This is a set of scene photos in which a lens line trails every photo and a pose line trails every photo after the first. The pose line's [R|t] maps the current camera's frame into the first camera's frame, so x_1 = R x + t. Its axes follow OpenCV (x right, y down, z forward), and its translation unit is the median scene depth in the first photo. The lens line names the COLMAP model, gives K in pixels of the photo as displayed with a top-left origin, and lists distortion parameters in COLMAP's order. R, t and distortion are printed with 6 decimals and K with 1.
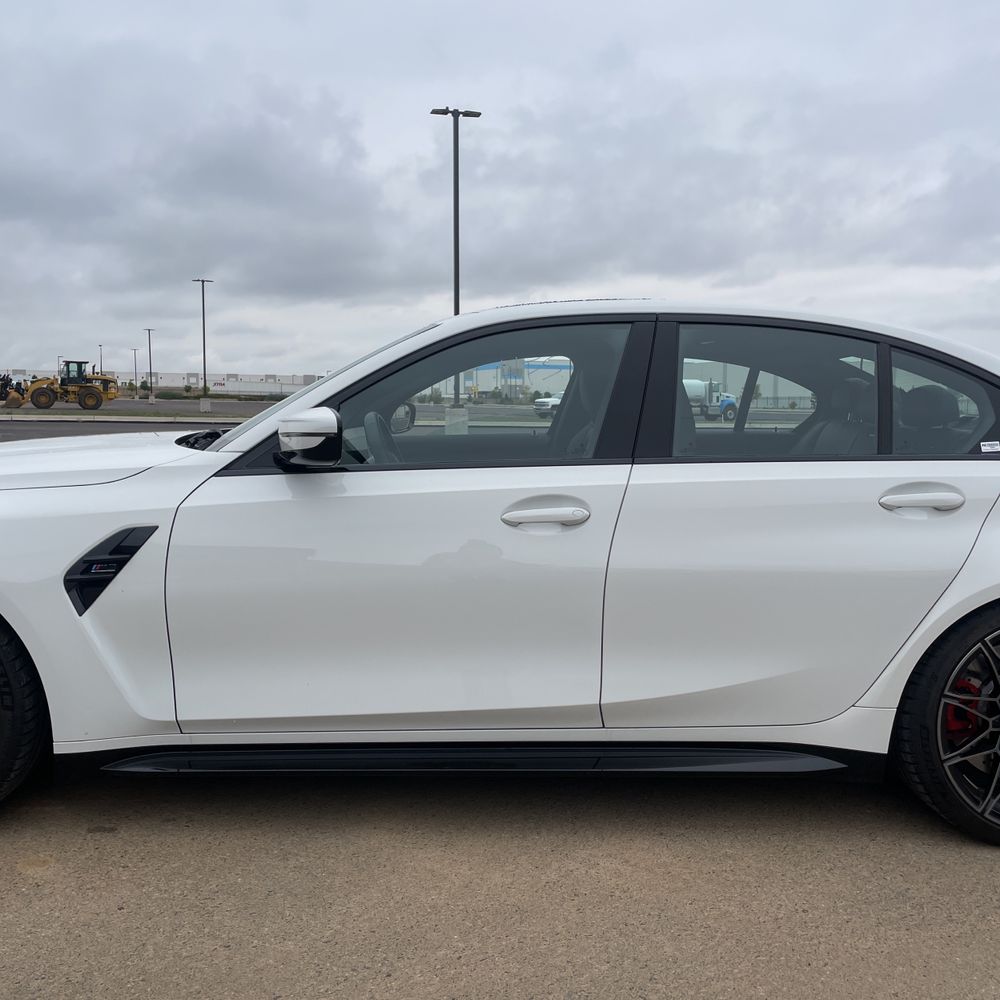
lens RADIAL K [[1003.6, 0, 515.6], [0, 1003.6, 489.4], [0, 0, 1]] dist [0.095622, -0.129819]
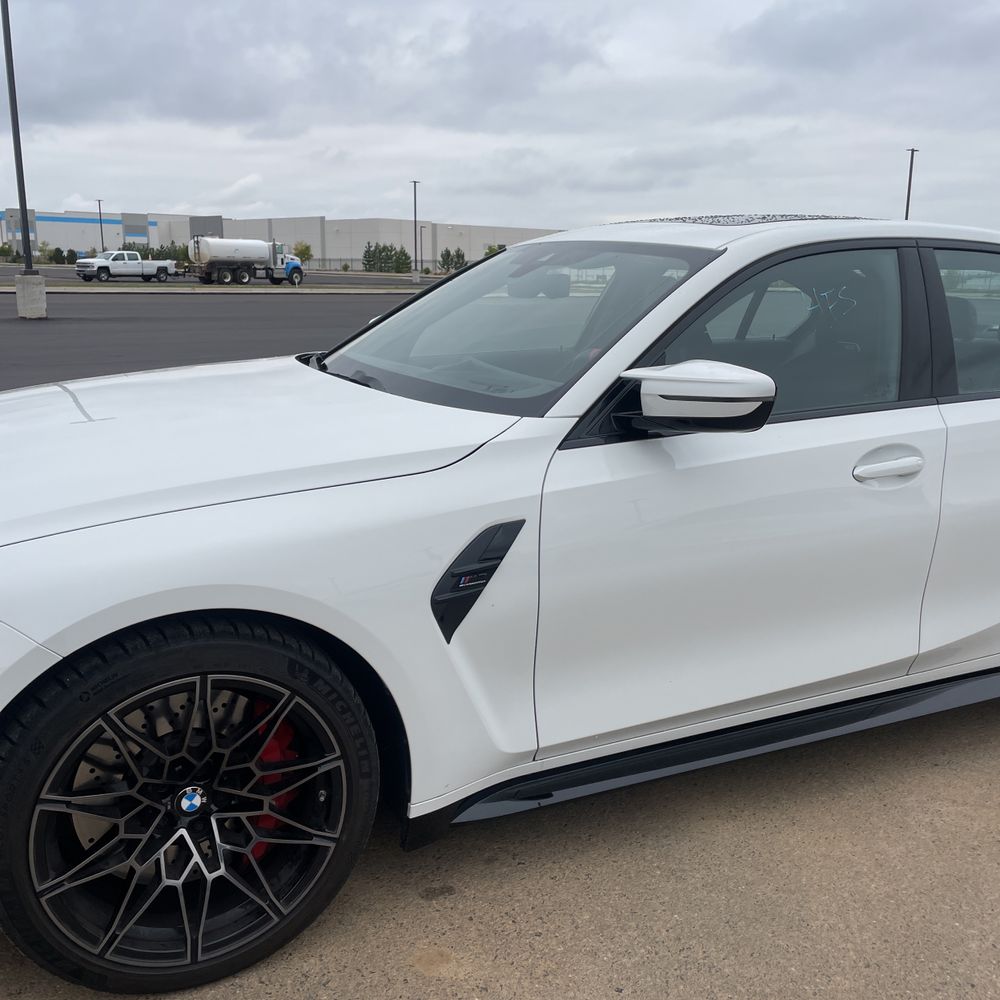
lens RADIAL K [[1014.3, 0, 495.5], [0, 1014.3, 479.3], [0, 0, 1]] dist [0.075841, -0.094381]
pose [[0.911383, -0.082753, 0.403153, -0.659296], [0.032446, 0.990975, 0.130062, -0.094697], [-0.410277, -0.105455, 0.905843, 0.278143]]
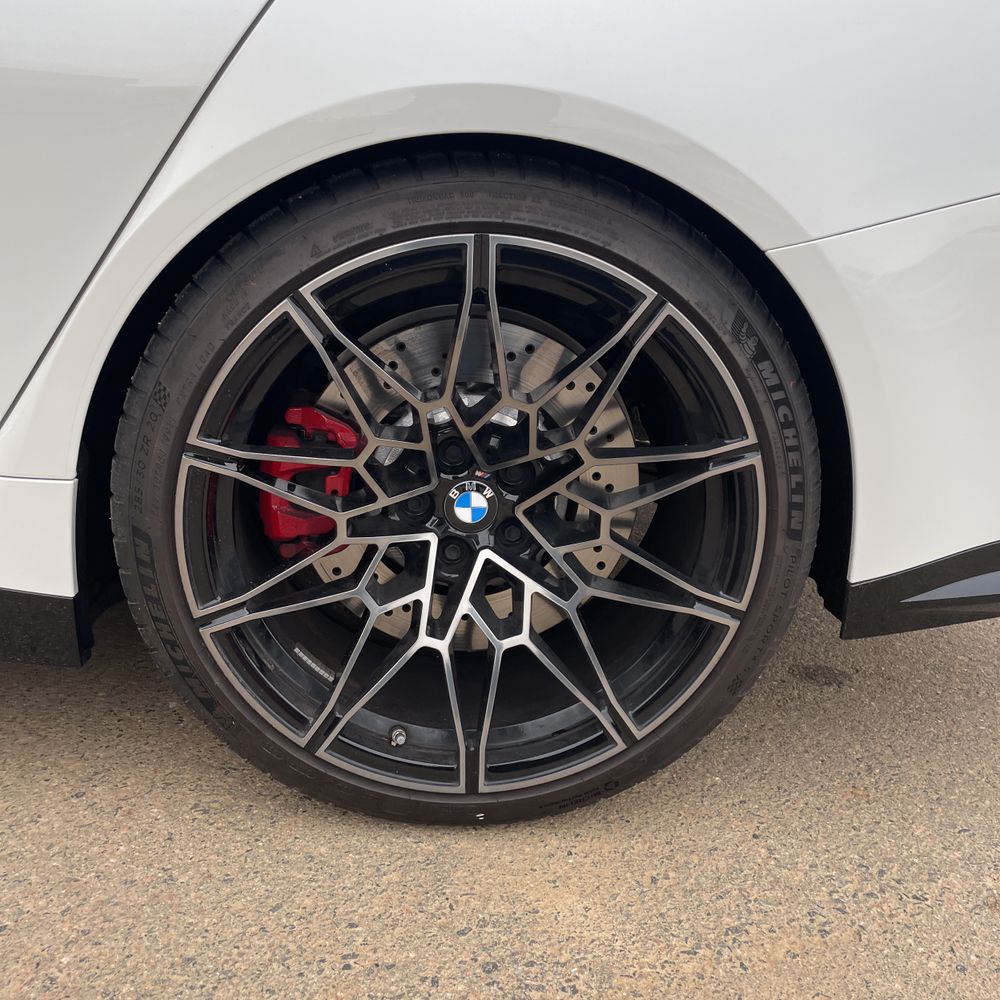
lens RADIAL K [[1008.4, 0, 472.0], [0, 1008.4, 484.9], [0, 0, 1]] dist [0.083812, -0.127544]
pose [[0.999009, 0.027379, 0.035088, 0.495342], [-0.034569, 0.973909, 0.224289, 0.129812], [-0.028031, -0.225280, 0.973891, 0.637757]]
